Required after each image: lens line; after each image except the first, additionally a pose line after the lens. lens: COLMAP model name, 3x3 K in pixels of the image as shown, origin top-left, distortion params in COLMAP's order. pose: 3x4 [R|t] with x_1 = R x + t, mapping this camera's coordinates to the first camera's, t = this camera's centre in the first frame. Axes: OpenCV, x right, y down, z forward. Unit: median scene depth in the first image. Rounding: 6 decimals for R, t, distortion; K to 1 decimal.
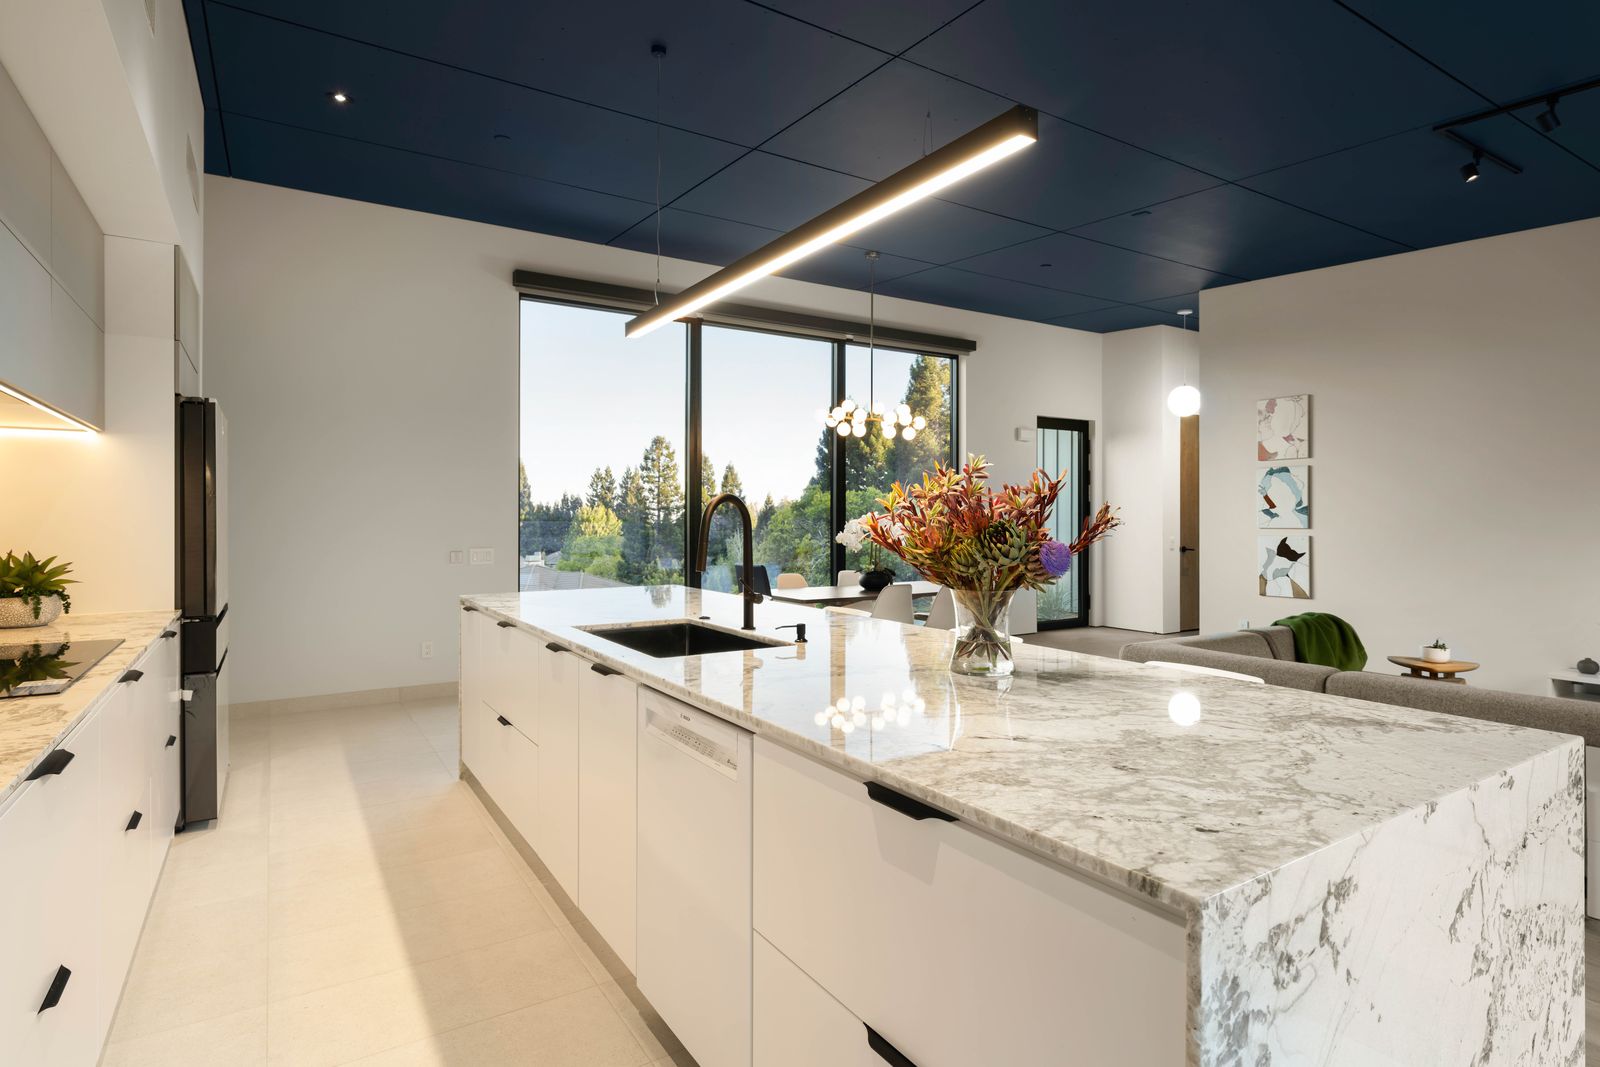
lens RADIAL K [[834.6, 0, 798.1], [0, 834.6, 518.1], [0, 0, 1]] dist [0.000502, 0.000417]
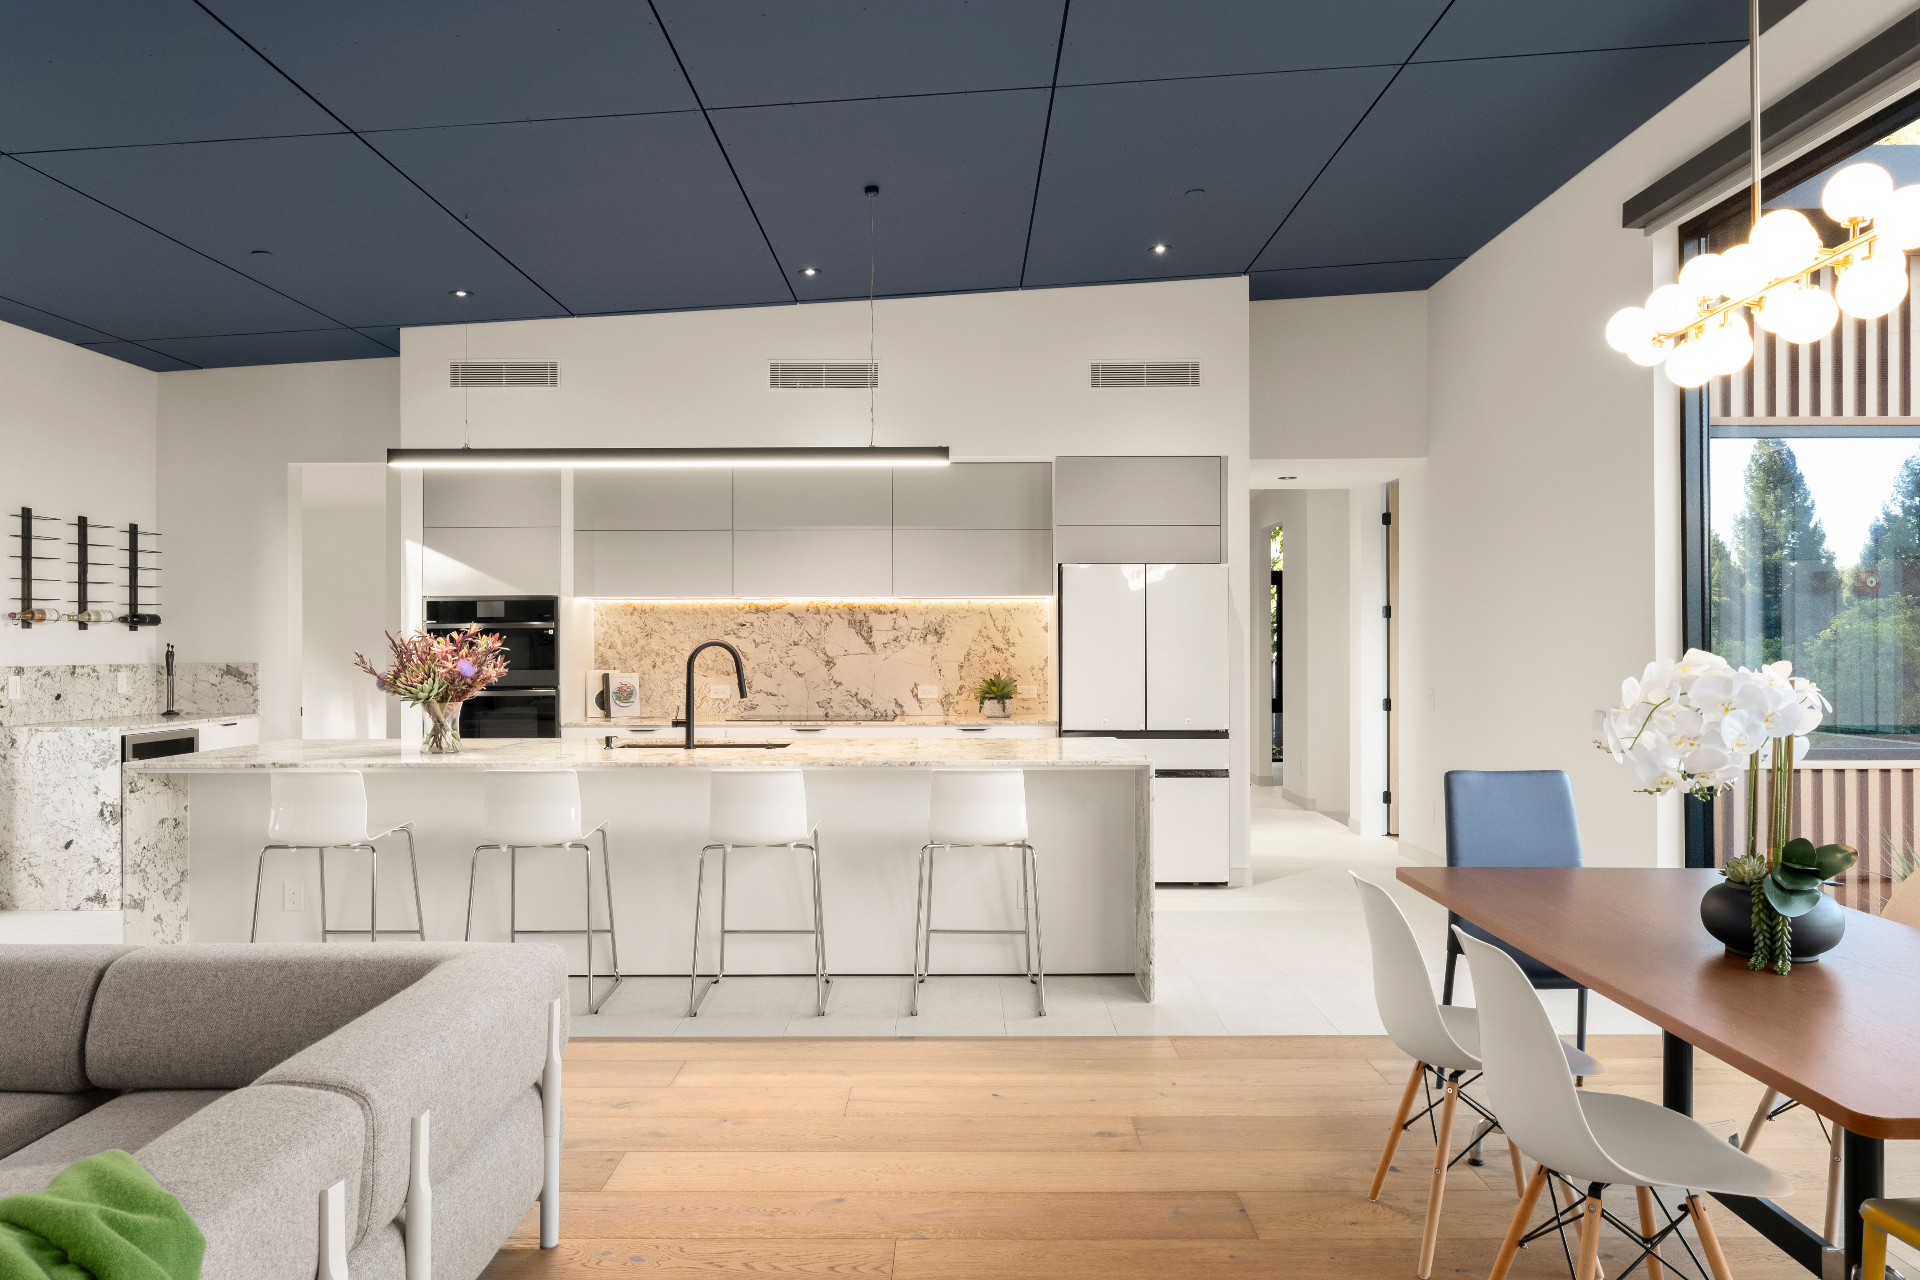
lens RADIAL K [[1234.9, 0, 960.0], [0, 1234.9, 640.0], [0, 0, 1]] dist [-0.007728, -0.000472]
pose [[-0.537748, -0.002771, -0.843101, 0.513030], [0.002523, 0.999985, -0.004896, -0.008233], [0.843102, -0.004760, -0.537733, 0.947992]]
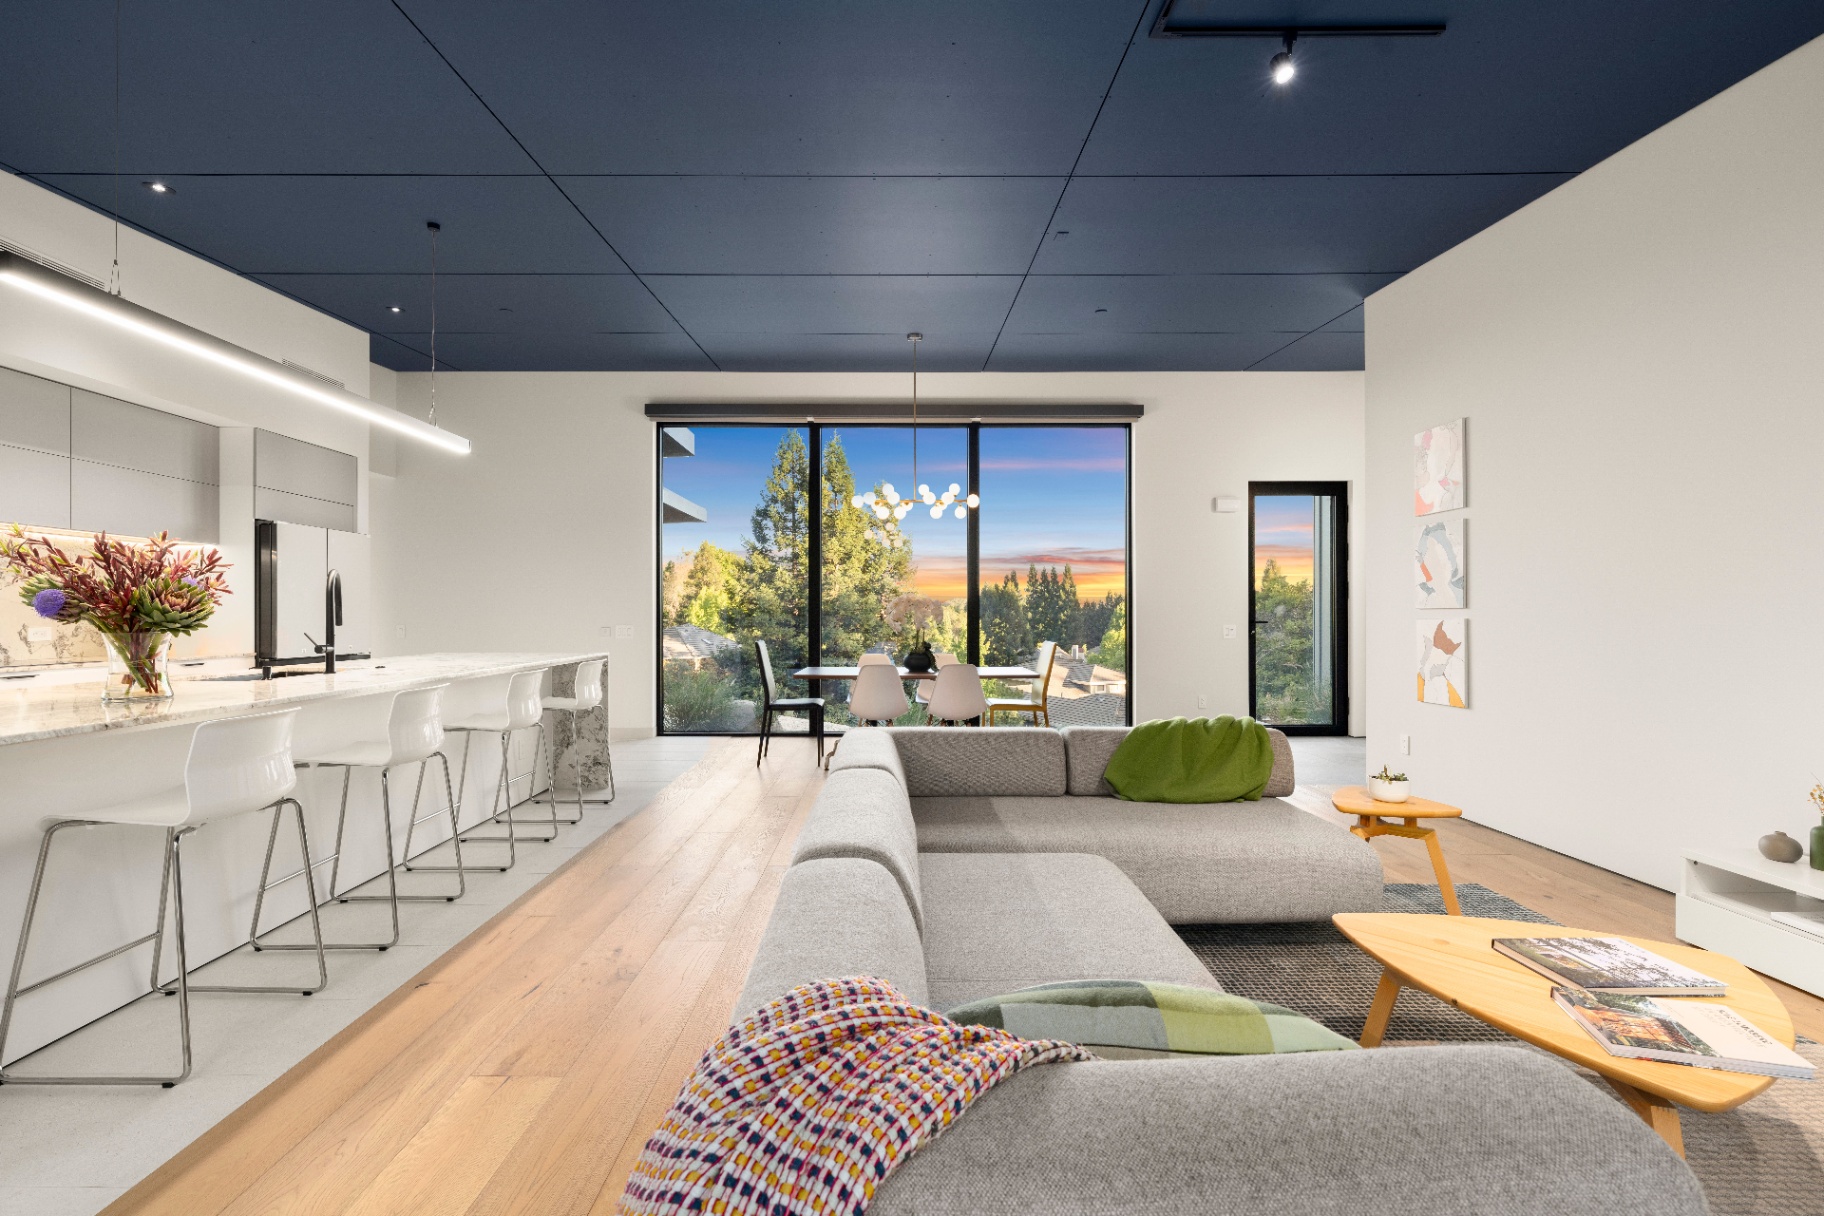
lens RADIAL K [[778.6, 0, 894.3], [0, 778.6, 612.4], [0, 0, 1]] dist [-0.000200, 0.000175]
pose [[0.848163, -0.002901, -0.529727, 0.533695], [0.001436, 0.999994, -0.003177, 0.016775], [0.529733, 0.001934, 0.848162, 0.184591]]
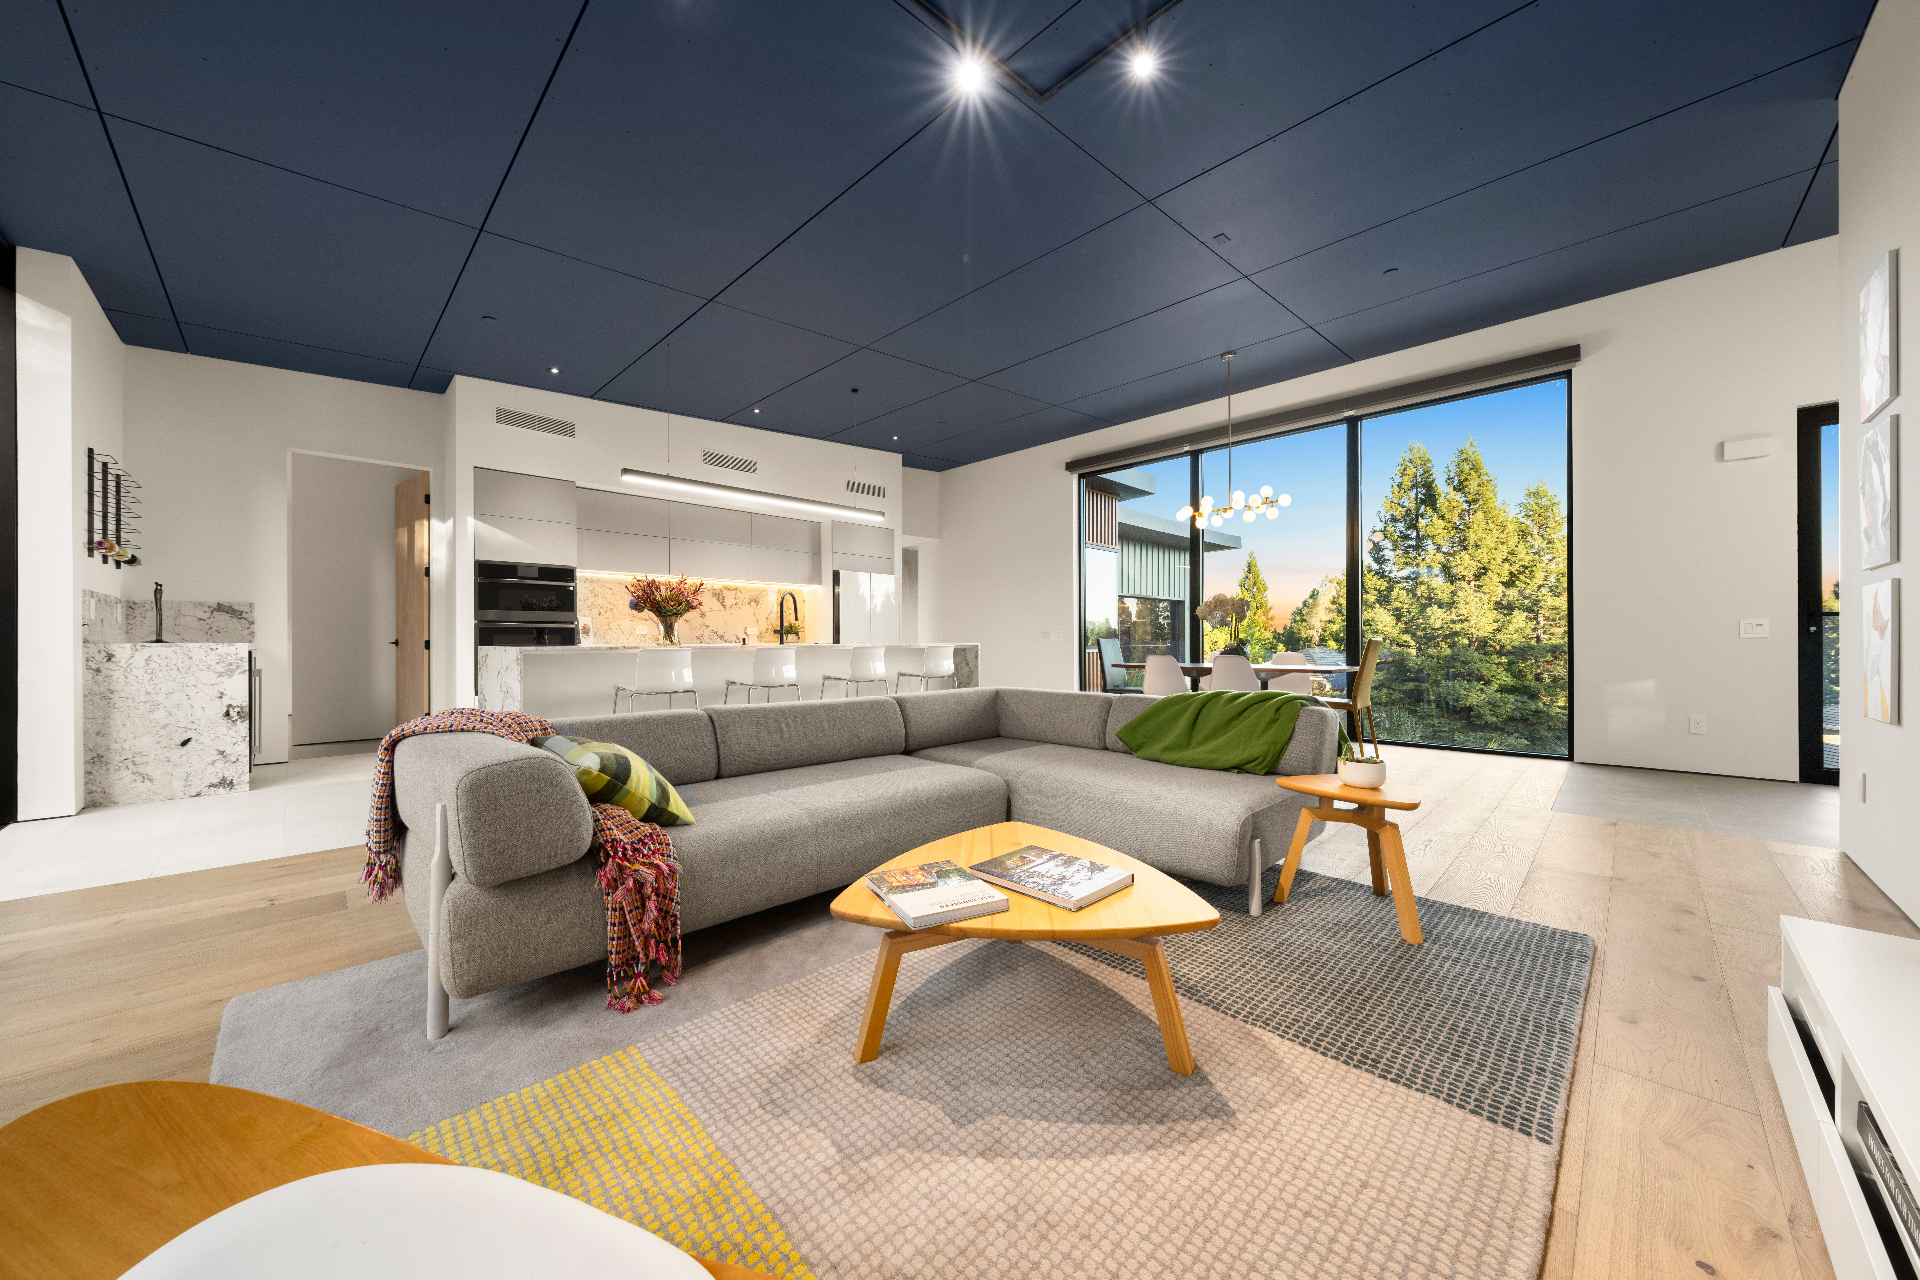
lens RADIAL K [[670.6, 0, 953.2], [0, 670.6, 641.6], [0, 0, 1]] dist [-0.006217, 0.000048]
pose [[0.216401, -0.001543, -0.976303, 0.812498], [0.003550, 0.999993, -0.000794, 0.050908], [0.976298, -0.003294, 0.216405, 0.438755]]
